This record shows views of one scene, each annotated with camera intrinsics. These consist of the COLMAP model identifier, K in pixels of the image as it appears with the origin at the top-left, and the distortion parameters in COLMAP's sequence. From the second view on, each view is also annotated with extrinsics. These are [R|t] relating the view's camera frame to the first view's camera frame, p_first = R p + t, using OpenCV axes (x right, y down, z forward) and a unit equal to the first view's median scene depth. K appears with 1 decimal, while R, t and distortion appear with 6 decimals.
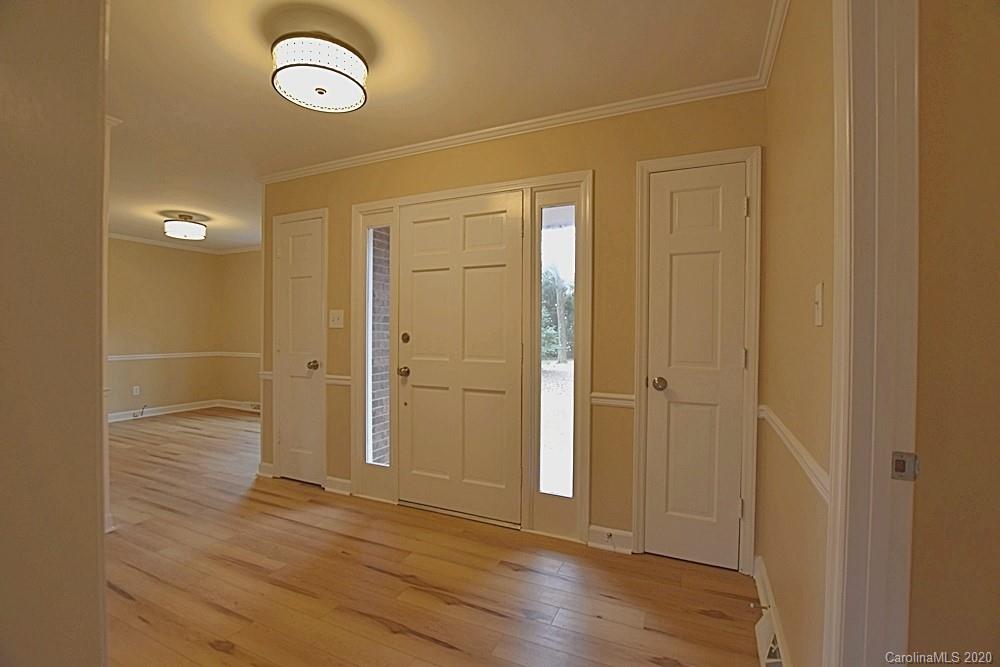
lens RADIAL K [[440.5, 0, 501.2], [0, 440.5, 336.6], [0, 0, 1]] dist [-0.027482, 0.000303]
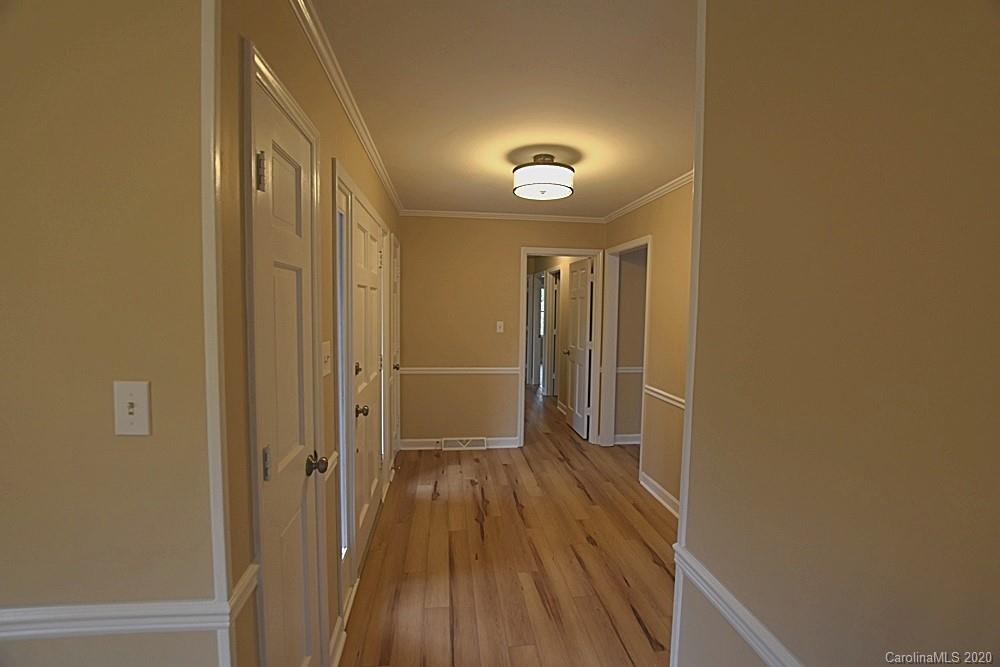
lens RADIAL K [[440.5, 0, 501.2], [0, 440.5, 336.6], [0, 0, 1]] dist [-0.027482, 0.000303]
pose [[-0.529544, -0.072432, 0.845184, -1.435994], [-0.011112, 0.996855, 0.078468, -0.167472], [-0.848209, 0.032161, -0.528684, 1.689134]]
